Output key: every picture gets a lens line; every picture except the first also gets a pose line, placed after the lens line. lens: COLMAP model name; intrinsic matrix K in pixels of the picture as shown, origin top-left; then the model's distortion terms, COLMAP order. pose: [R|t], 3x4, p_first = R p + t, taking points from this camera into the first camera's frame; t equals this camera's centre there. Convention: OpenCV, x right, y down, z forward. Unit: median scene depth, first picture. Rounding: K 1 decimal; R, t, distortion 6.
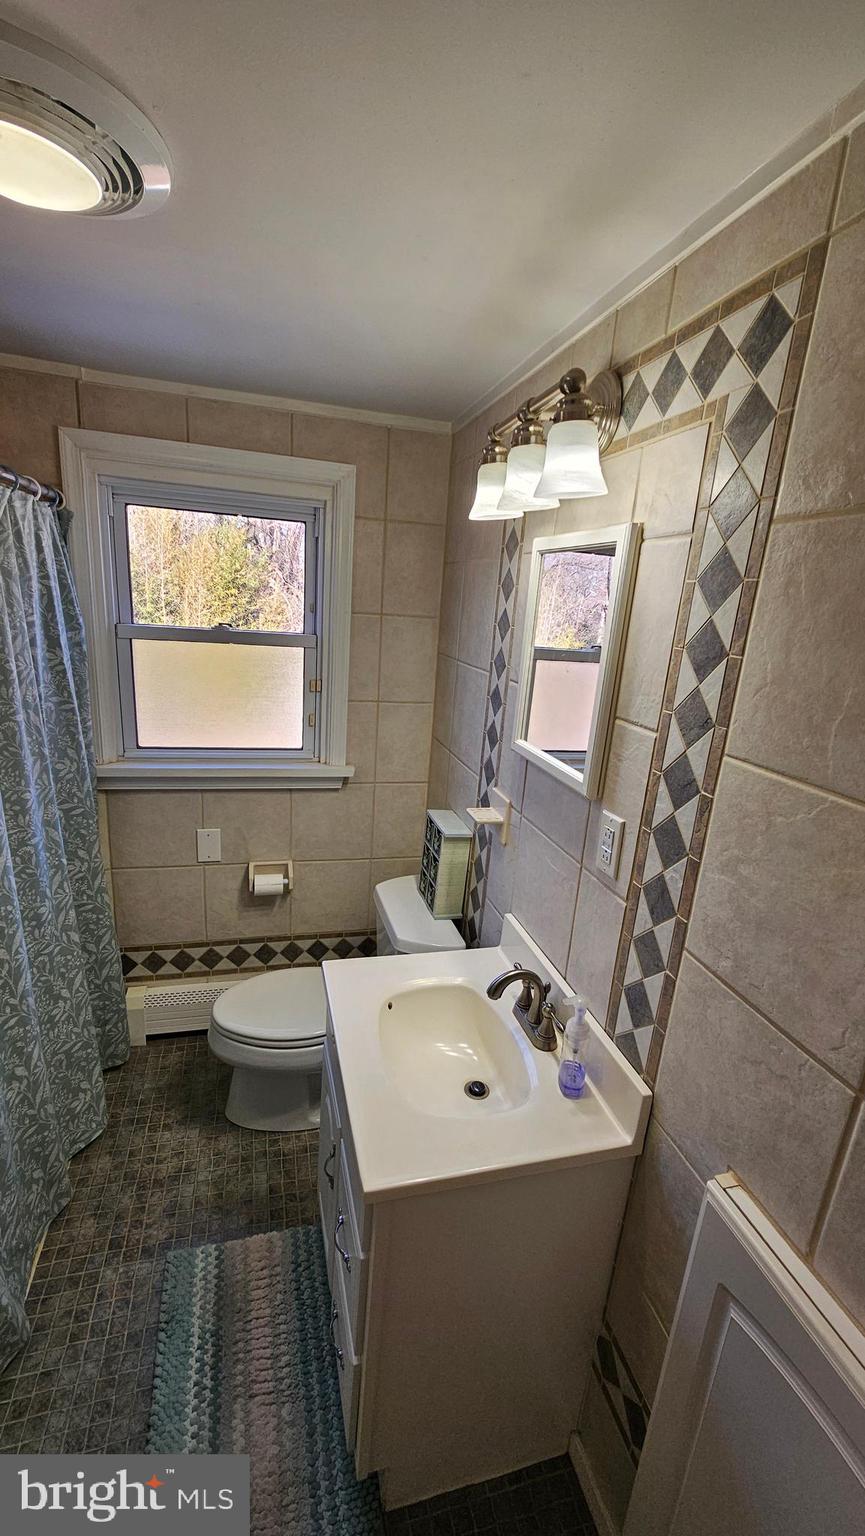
lens RADIAL K [[624.8, 0, 435.2], [0, 624.8, 772.1], [0, 0, 1]] dist [0.000007, -0.000300]
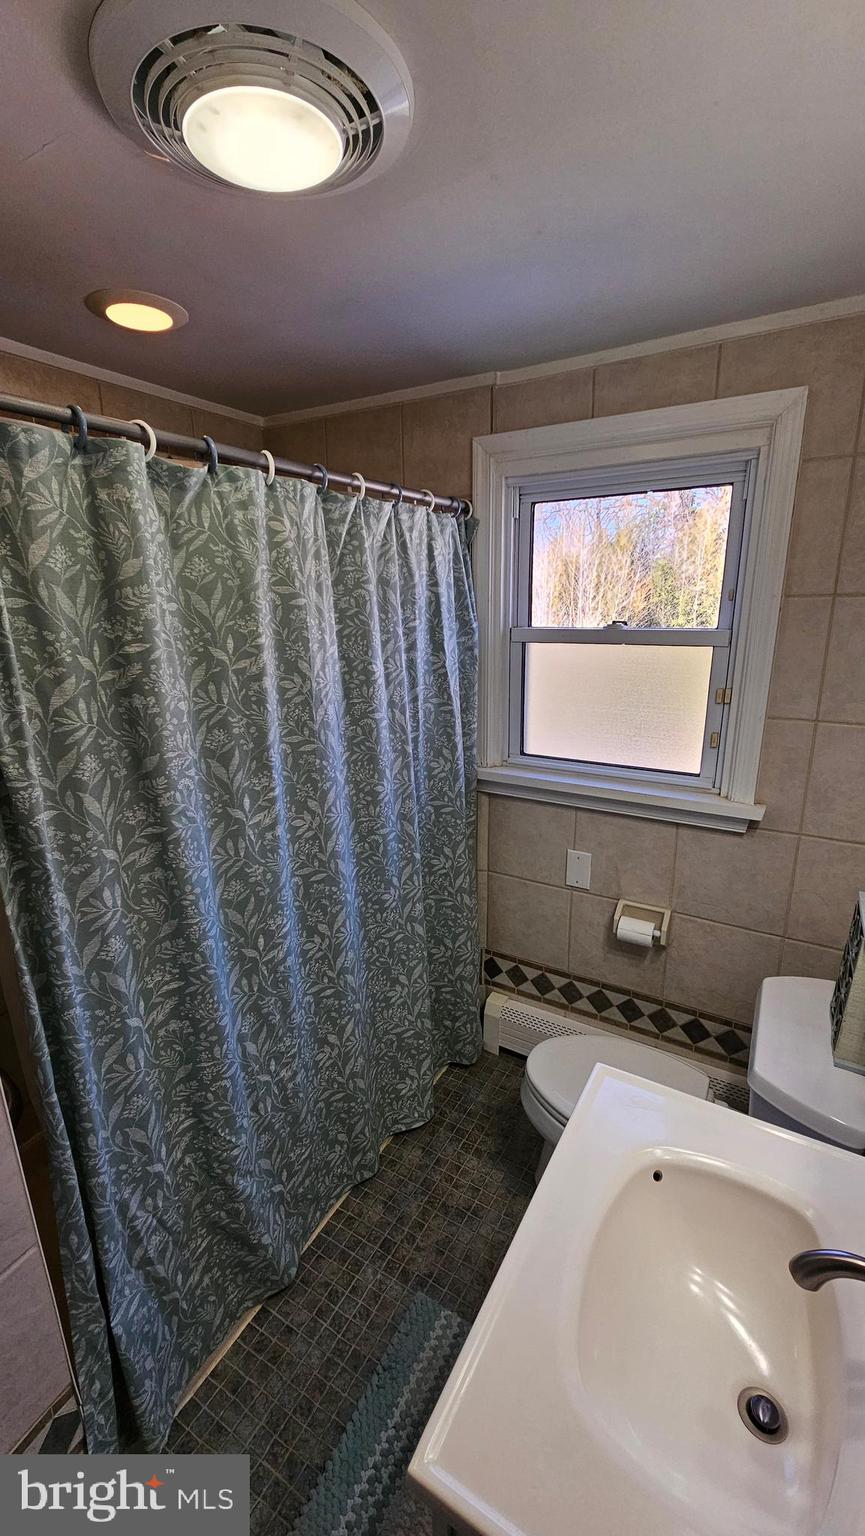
lens RADIAL K [[624.8, 0, 429.0], [0, 624.8, 770.5], [0, 0, 1]] dist [0.000007, -0.000300]
pose [[0.696313, 0.110814, -0.709132, 0.178169], [-0.125324, 0.991603, 0.031896, -0.041561], [0.706712, 0.066662, 0.704354, 0.331502]]
